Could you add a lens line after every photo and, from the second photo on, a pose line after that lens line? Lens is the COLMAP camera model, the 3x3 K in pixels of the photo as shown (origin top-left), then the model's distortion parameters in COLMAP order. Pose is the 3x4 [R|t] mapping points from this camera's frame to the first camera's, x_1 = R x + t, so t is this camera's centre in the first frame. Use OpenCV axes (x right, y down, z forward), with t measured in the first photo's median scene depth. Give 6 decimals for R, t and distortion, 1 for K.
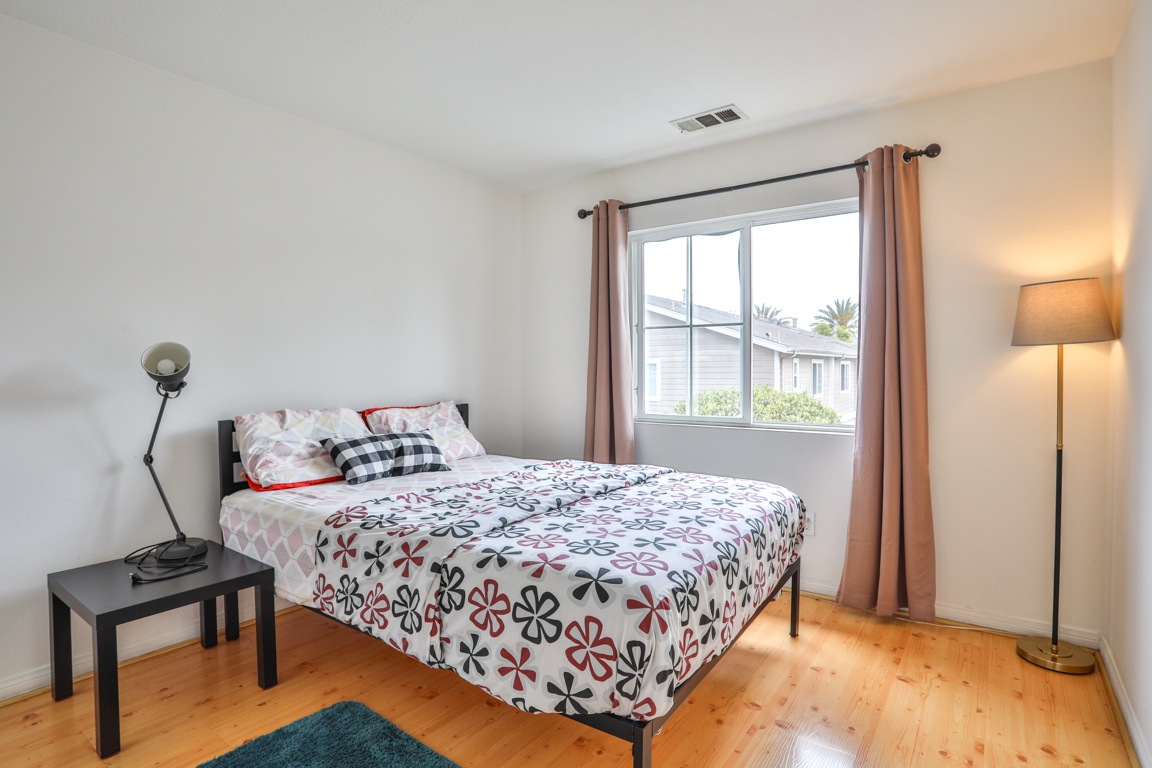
lens RADIAL K [[595.0, 0, 570.5], [0, 595.0, 380.3], [0, 0, 1]] dist [-0.074777, 0.030379]
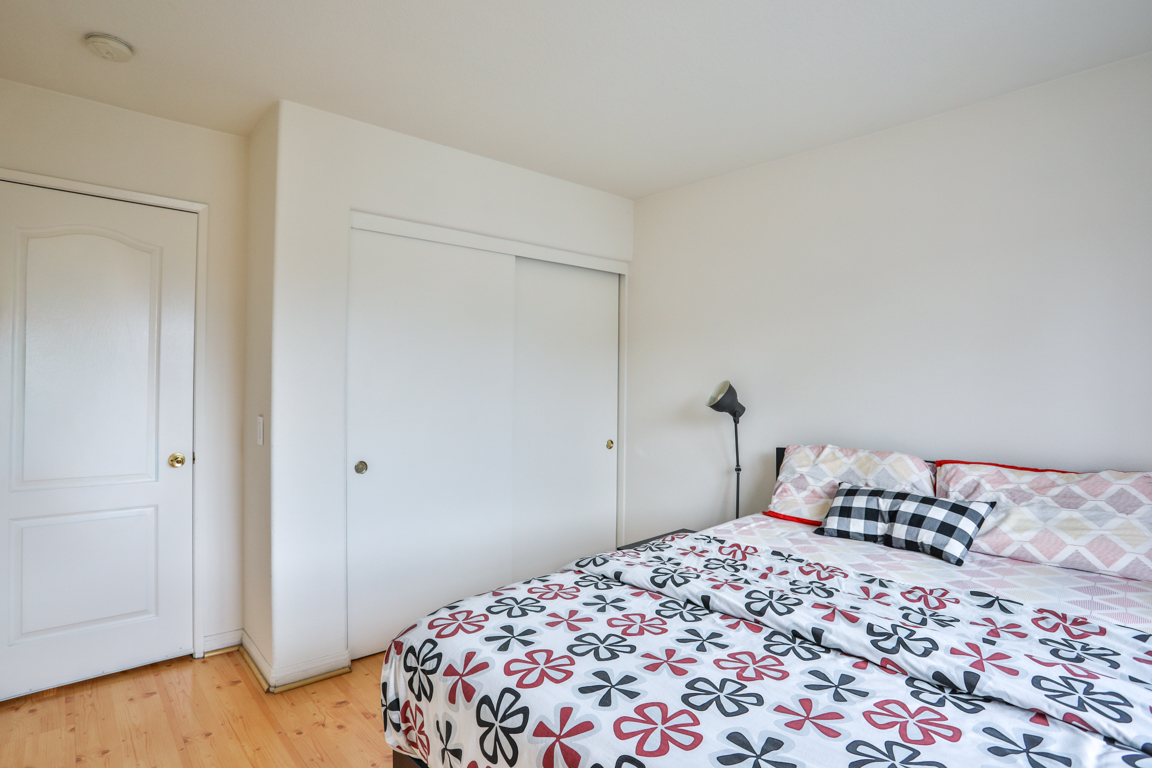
lens RADIAL K [[595.0, 0, 570.5], [0, 595.0, 380.3], [0, 0, 1]] dist [-0.074777, 0.030379]
pose [[-0.223507, -0.010418, -0.974647, 0.573176], [-0.023364, 0.999713, -0.005328, -0.044308], [0.974422, 0.021581, -0.223686, 0.794244]]
